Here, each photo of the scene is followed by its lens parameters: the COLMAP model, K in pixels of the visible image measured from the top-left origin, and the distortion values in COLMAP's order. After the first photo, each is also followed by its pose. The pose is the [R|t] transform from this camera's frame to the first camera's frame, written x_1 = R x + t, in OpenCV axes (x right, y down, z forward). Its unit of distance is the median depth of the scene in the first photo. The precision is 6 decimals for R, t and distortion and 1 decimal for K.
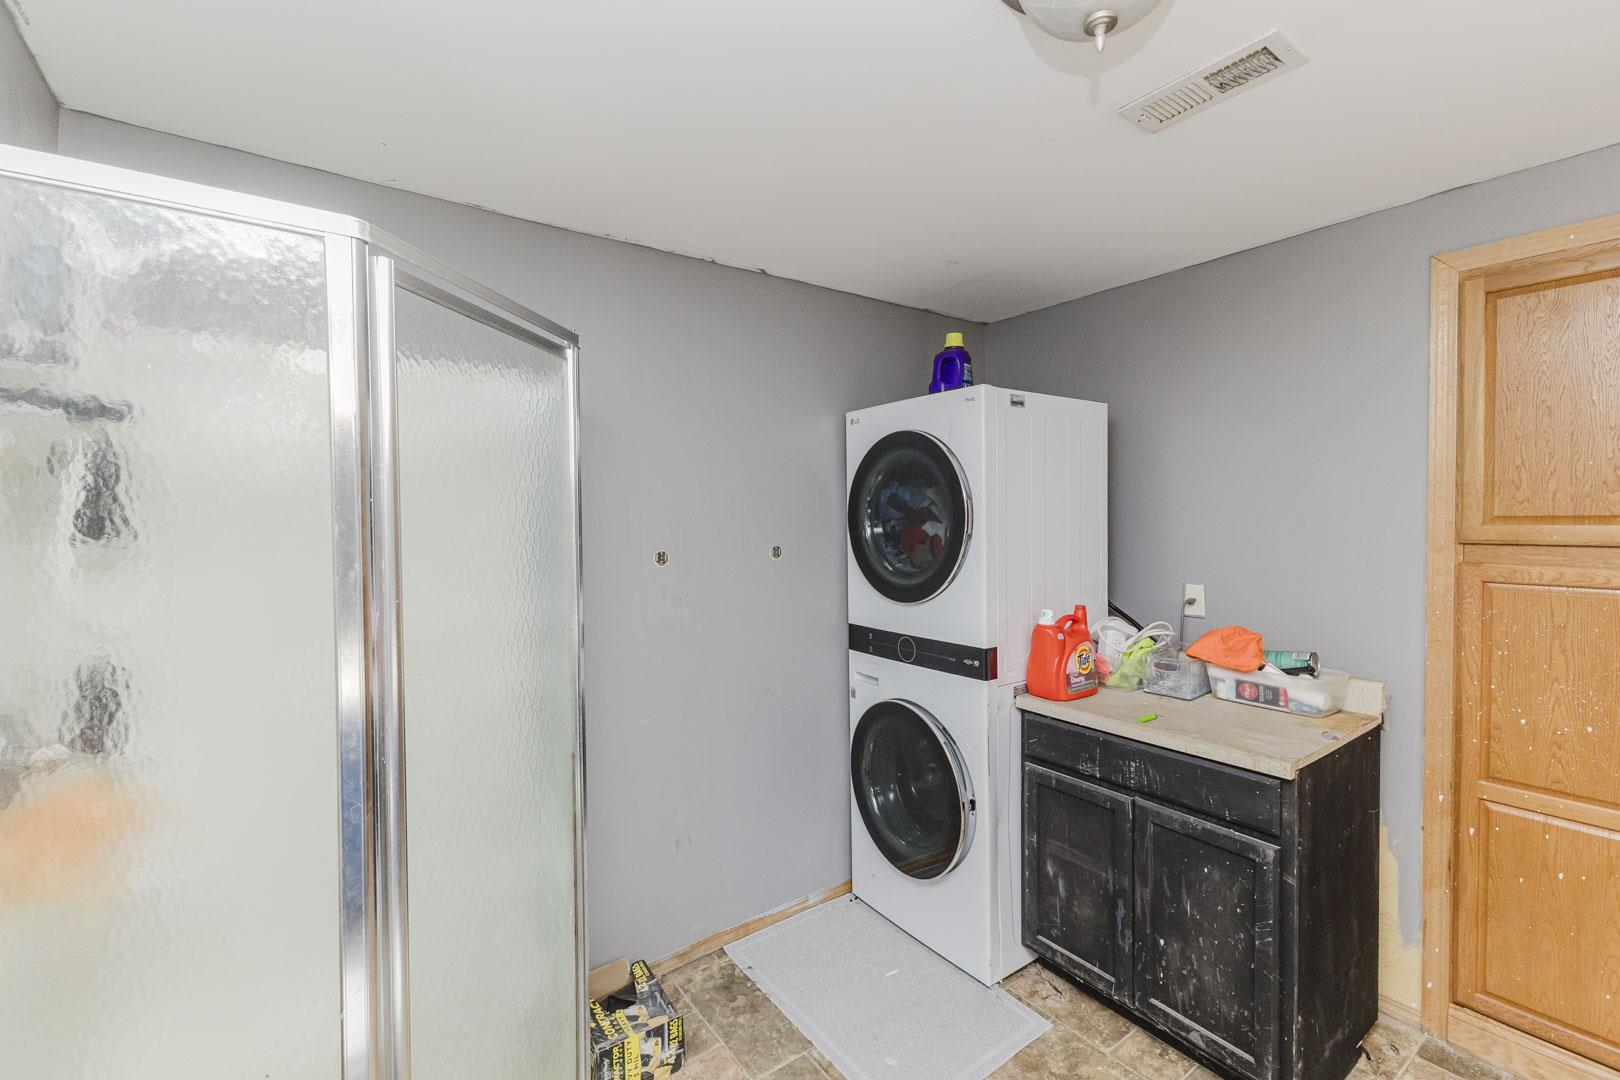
lens RADIAL K [[676.7, 0, 808.8], [0, 676.7, 532.8], [0, 0, 1]] dist [0.000936, 0.000046]
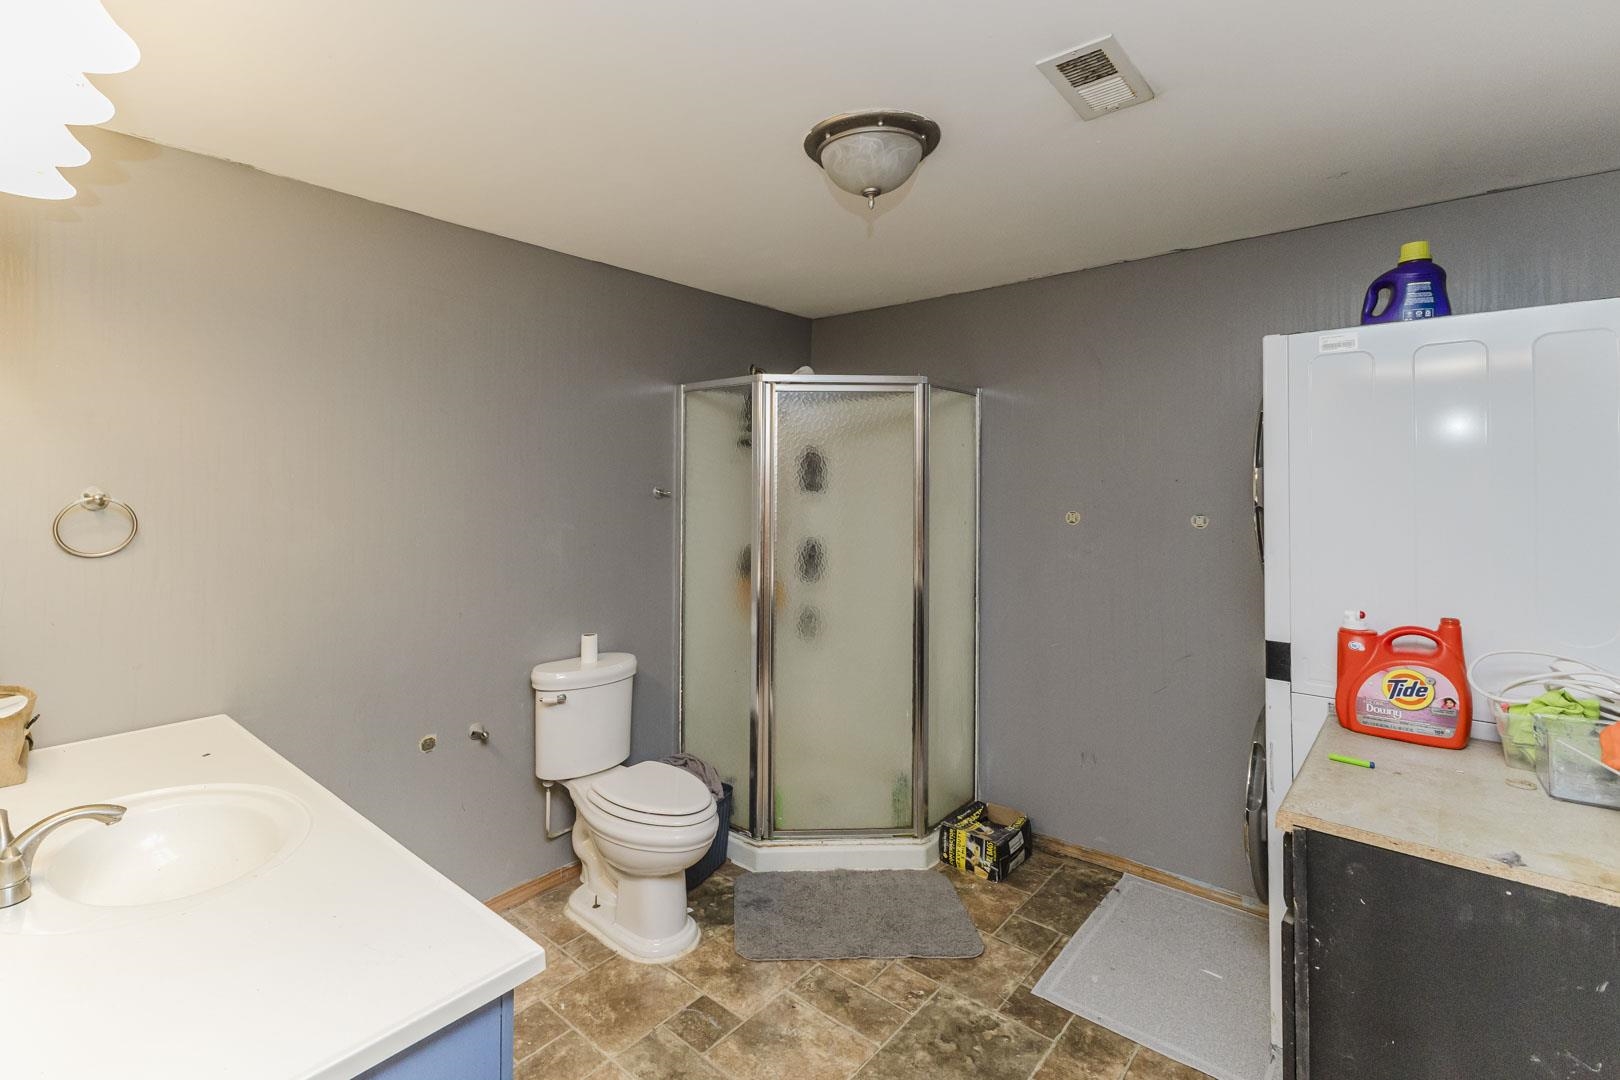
lens RADIAL K [[750.8, 0, 795.8], [0, 750.8, 471.6], [0, 0, 1]] dist [-0.000170, -0.000036]
pose [[0.247406, -0.004298, -0.968902, 1.021271], [-0.028597, 0.999522, -0.011736, -0.015220], [0.968490, 0.030611, 0.247165, 0.170642]]
